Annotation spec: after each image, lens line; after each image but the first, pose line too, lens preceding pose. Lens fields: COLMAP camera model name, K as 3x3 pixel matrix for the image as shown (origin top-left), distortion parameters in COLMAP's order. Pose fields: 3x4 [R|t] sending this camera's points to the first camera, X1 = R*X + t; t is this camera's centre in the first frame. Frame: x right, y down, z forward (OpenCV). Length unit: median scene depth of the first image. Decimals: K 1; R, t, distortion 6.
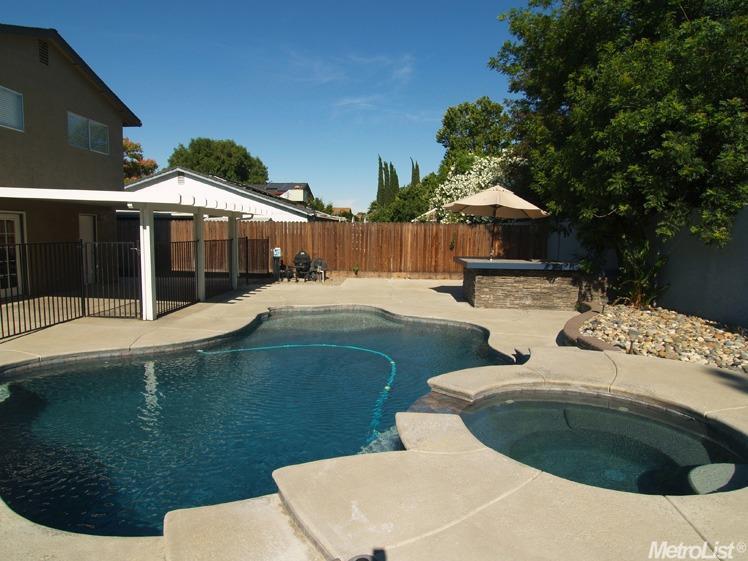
lens RADIAL K [[475.2, 0, 373.8], [0, 475.2, 277.9], [0, 0, 1]] dist [-0.029880, 0.006080]
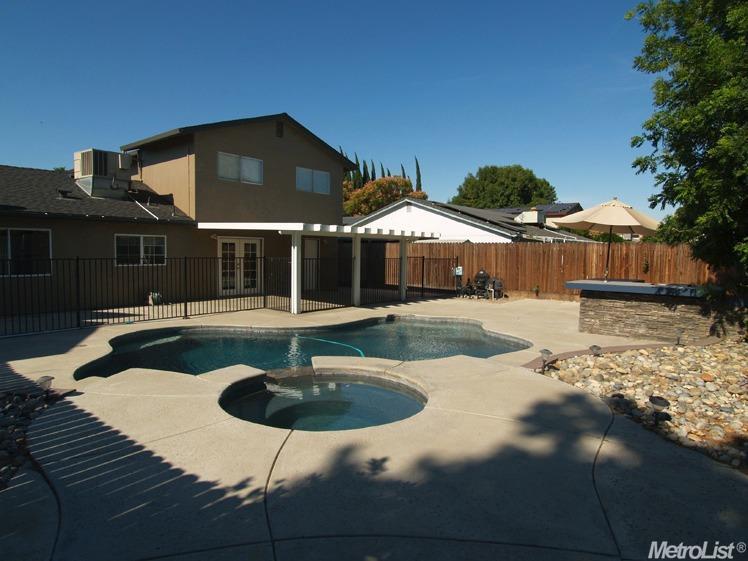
lens RADIAL K [[475.2, 0, 367.5], [0, 475.2, 282.5], [0, 0, 1]] dist [-0.029880, 0.006080]
pose [[0.795648, 0.037232, -0.604614, 0.409813], [-0.060219, 0.998027, -0.017788, 0.007179], [0.602758, 0.050563, 0.796320, 0.004174]]
